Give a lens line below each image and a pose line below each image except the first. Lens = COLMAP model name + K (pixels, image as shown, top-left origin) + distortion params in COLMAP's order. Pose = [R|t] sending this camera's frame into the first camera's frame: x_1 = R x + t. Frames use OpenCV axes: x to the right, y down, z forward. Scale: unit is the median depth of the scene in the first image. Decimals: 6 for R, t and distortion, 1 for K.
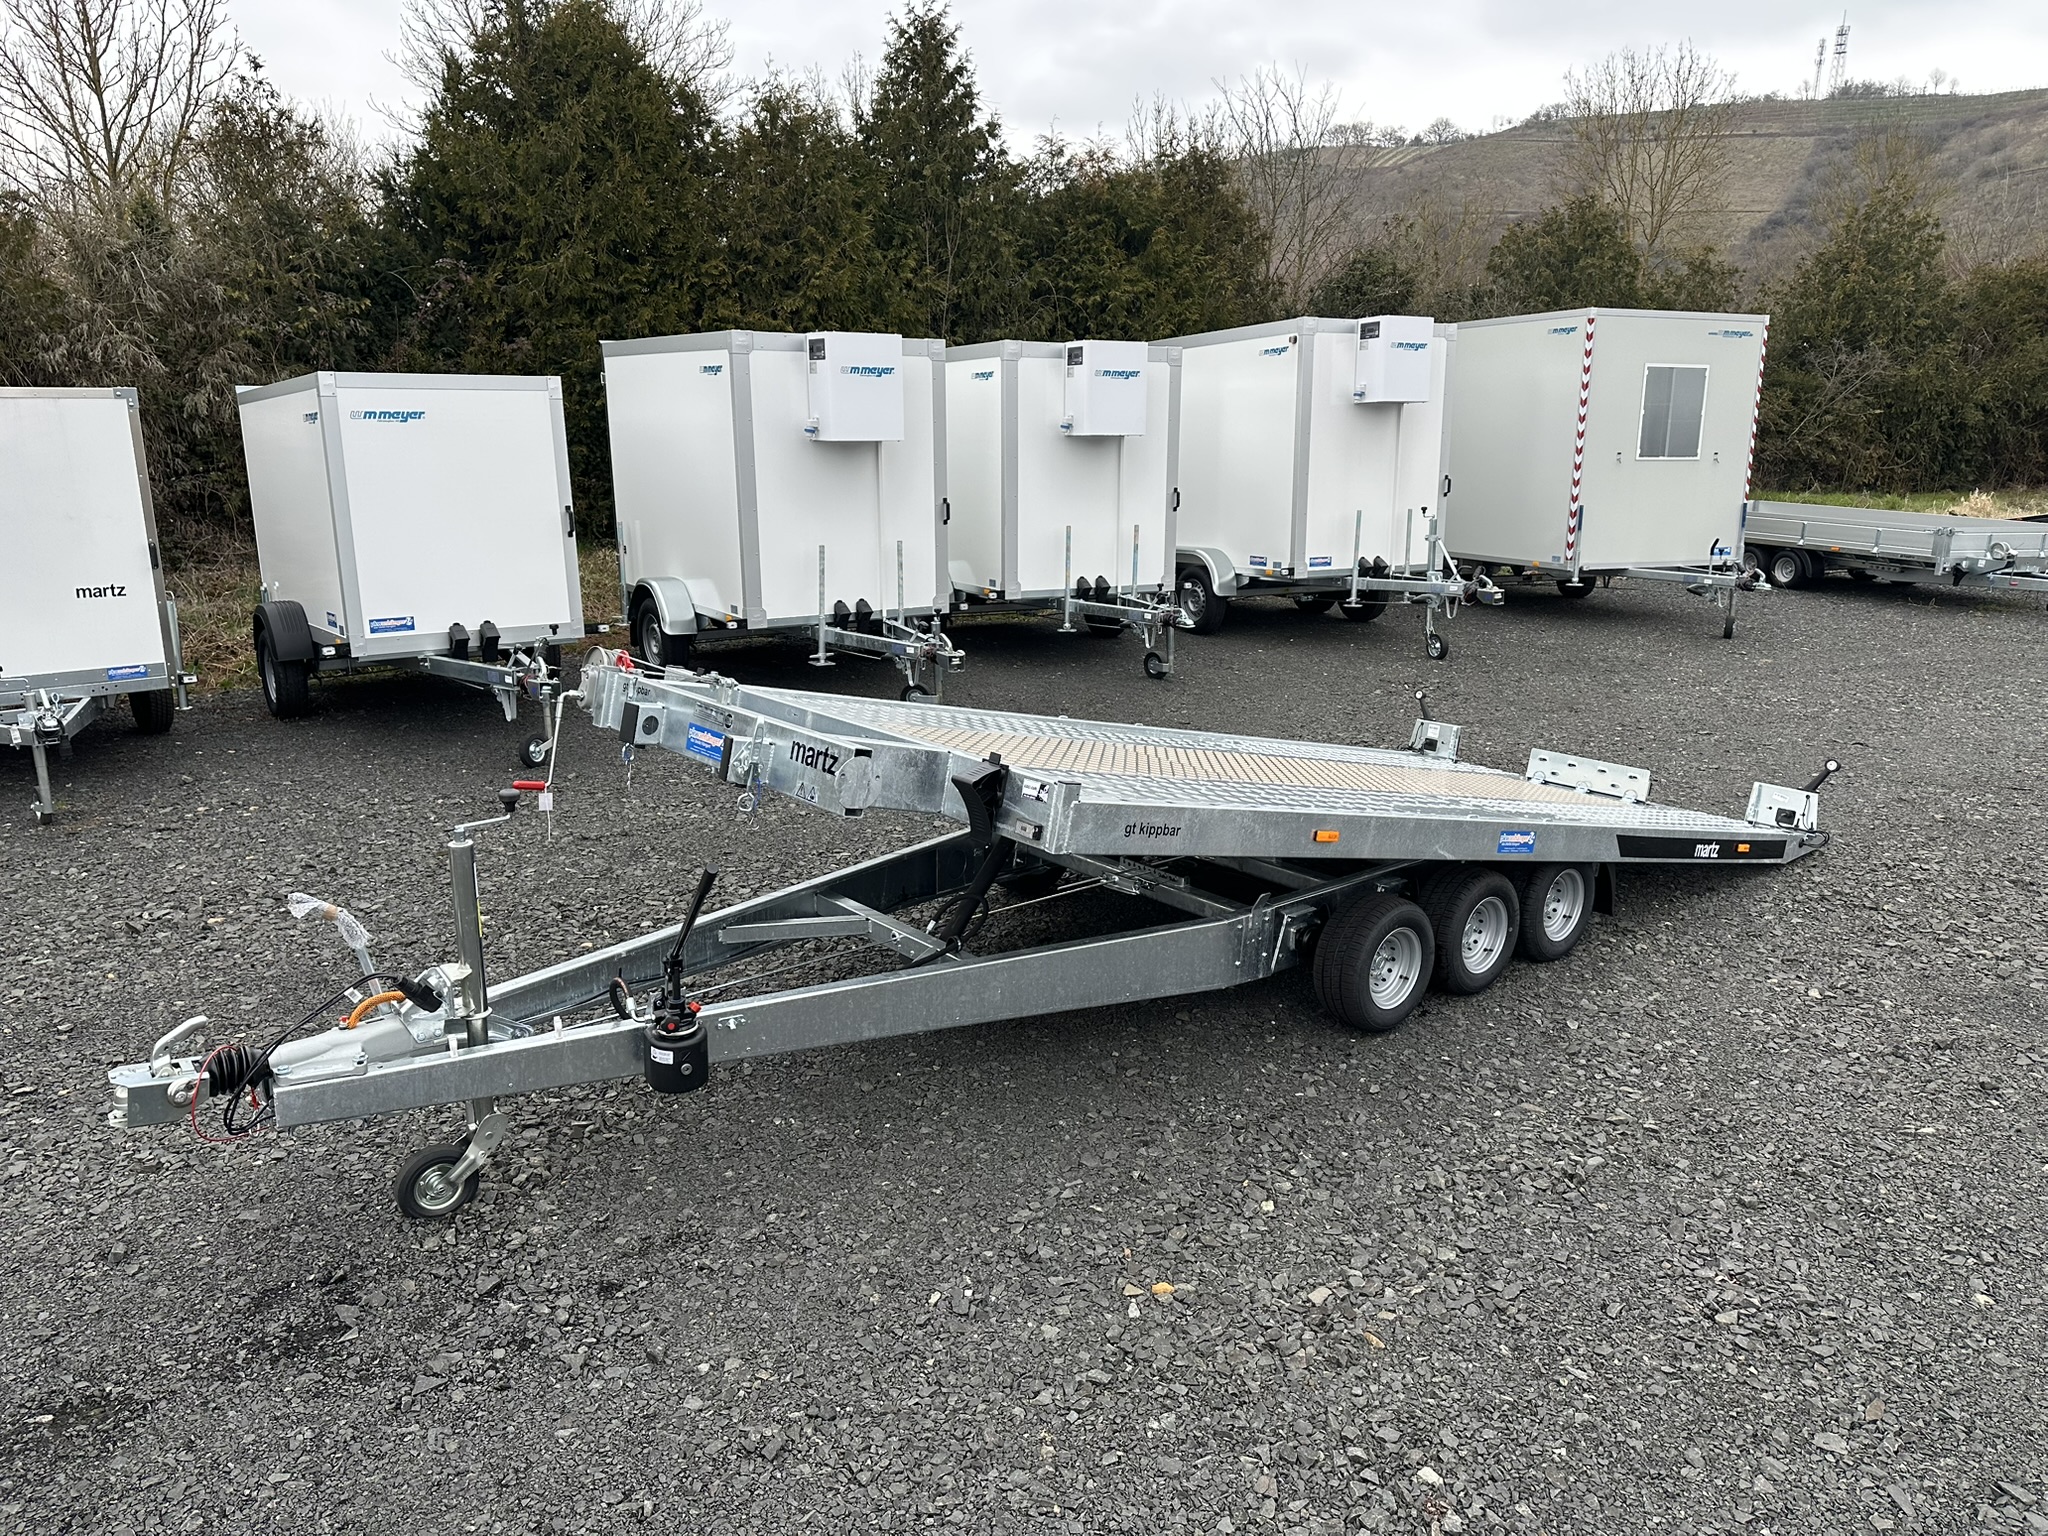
lens RADIAL K [[1442.8, 0, 1041.9], [0, 1442.8, 768.4], [0, 0, 1]] dist [0.027095, -0.029102]
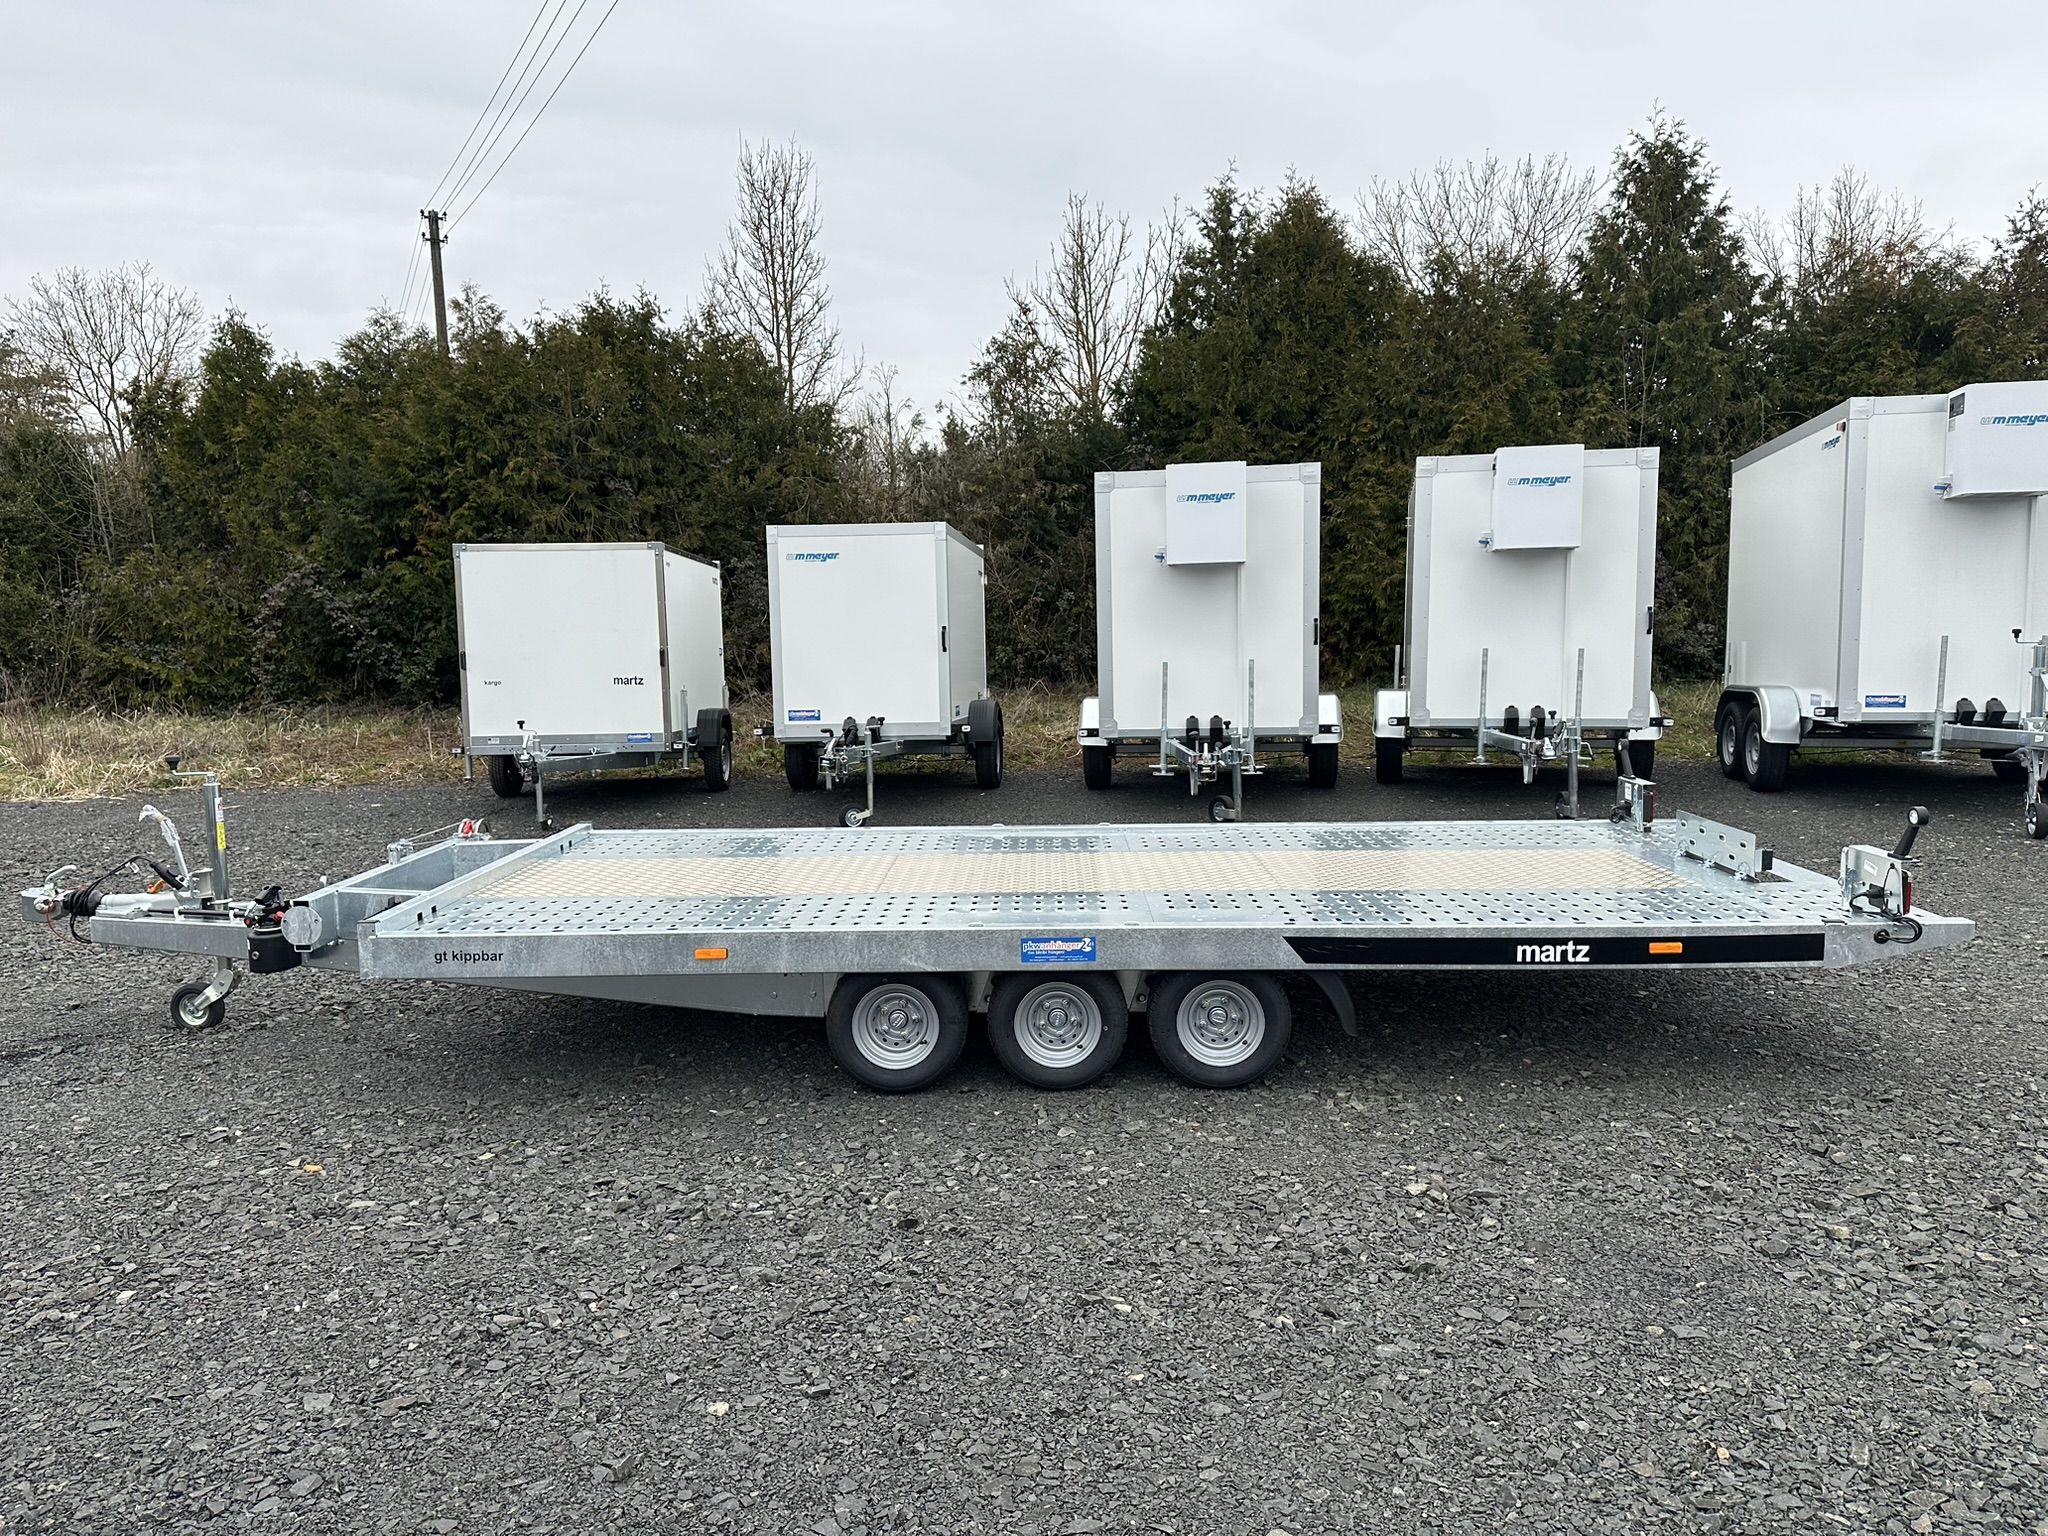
lens RADIAL K [[1442.8, 0, 1027.1], [0, 1442.8, 765.7], [0, 0, 1]] dist [0.027095, -0.029102]
pose [[0.739265, 0.048279, -0.671681, 0.658718], [-0.133260, 0.988191, -0.075639, 0.018421], [0.660097, 0.145425, 0.736969, 0.223839]]
